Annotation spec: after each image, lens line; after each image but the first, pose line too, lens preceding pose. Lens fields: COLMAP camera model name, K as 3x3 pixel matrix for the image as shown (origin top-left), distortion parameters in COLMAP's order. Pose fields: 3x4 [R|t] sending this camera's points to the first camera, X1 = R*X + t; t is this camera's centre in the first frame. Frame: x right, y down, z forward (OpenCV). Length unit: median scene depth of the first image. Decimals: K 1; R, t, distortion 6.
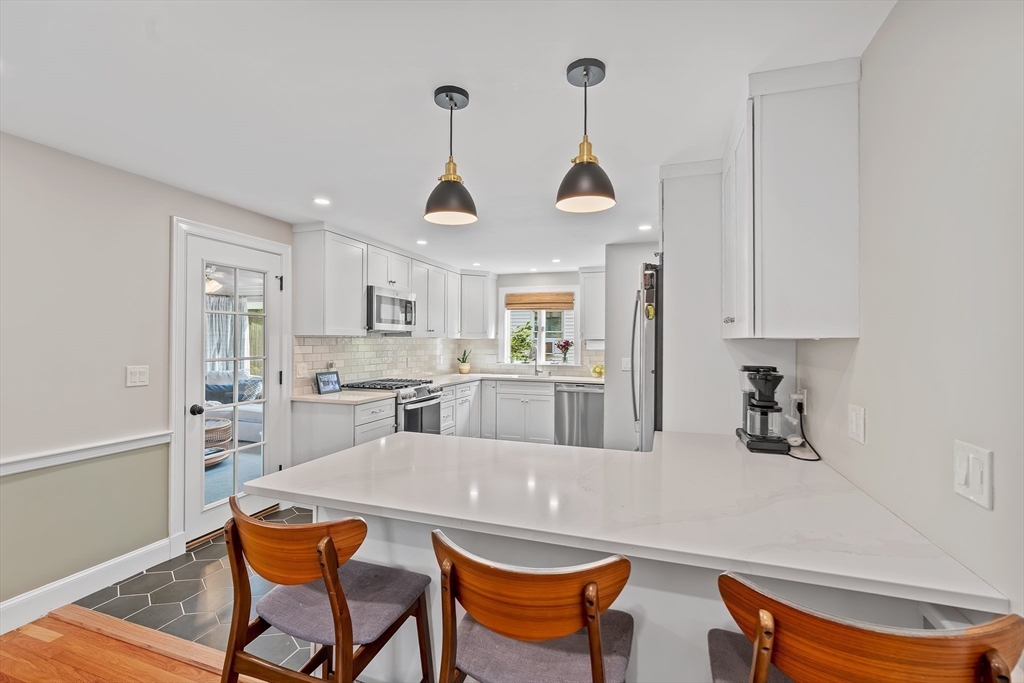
lens RADIAL K [[462.4, 0, 509.0], [0, 462.4, 336.4], [0, 0, 1]] dist [-0.004361, 0.000051]
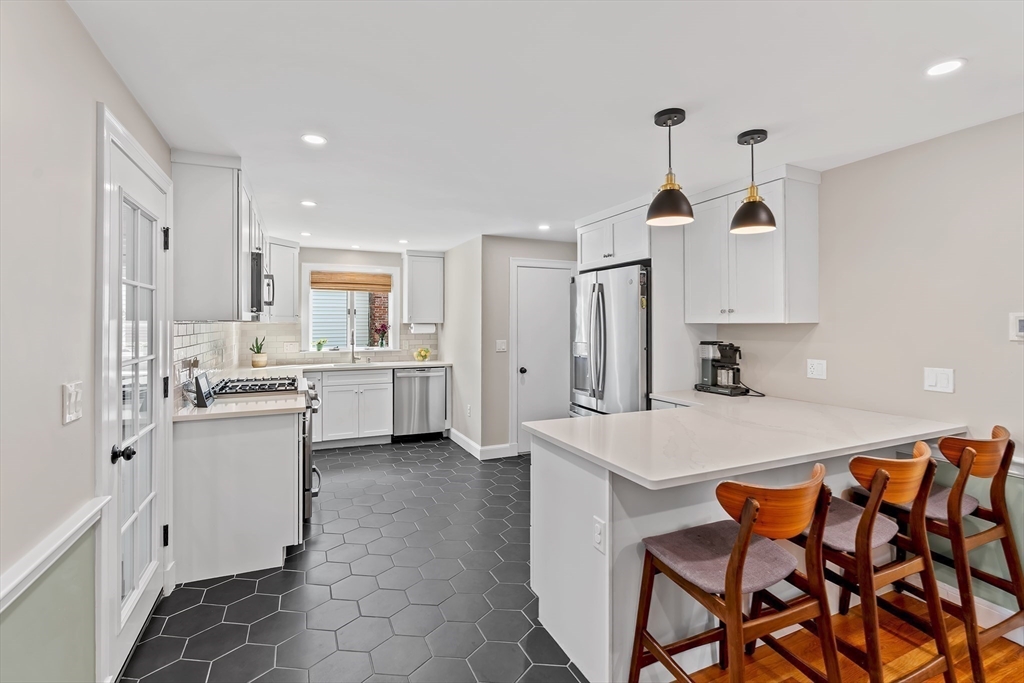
lens RADIAL K [[468.9, 0, 509.7], [0, 468.9, 319.5], [0, 0, 1]] dist [-0.001047, 0.000076]
pose [[0.722732, -0.001359, 0.691127, -0.558556], [-0.000192, 0.999998, 0.002167, -0.005367], [-0.691128, -0.001699, 0.722730, 0.192409]]
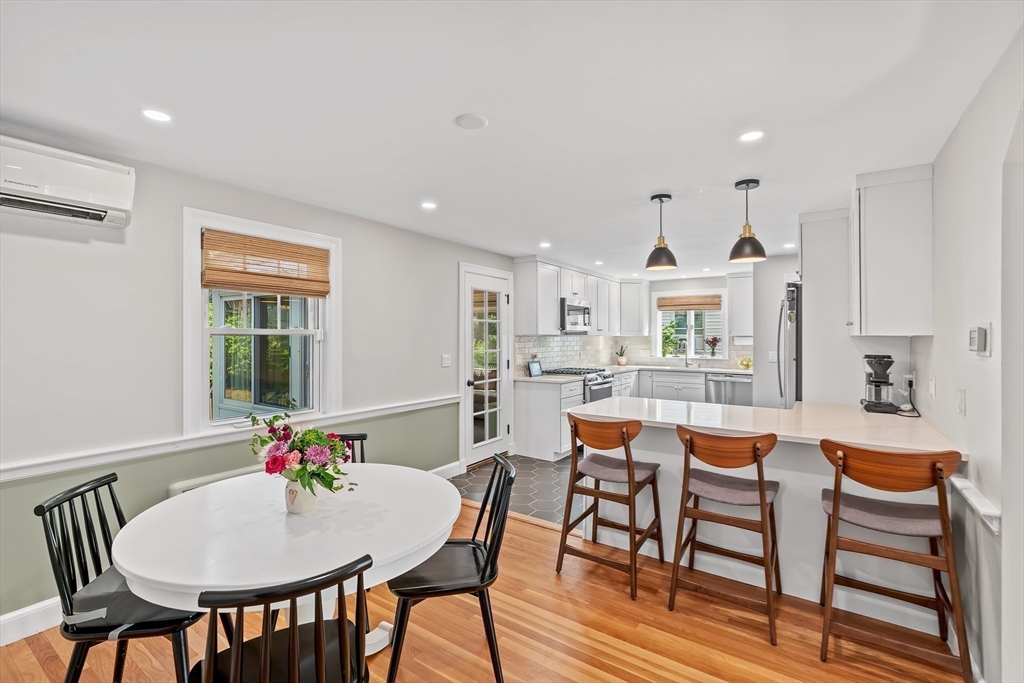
lens RADIAL K [[462.4, 0, 509.0], [0, 462.4, 336.4], [0, 0, 1]] dist [-0.004361, 0.000051]
pose [[0.963946, -0.007732, -0.265985, -0.097428], [0.009577, 0.999938, 0.005643, -0.006289], [0.265925, -0.007987, 0.963961, -0.374195]]
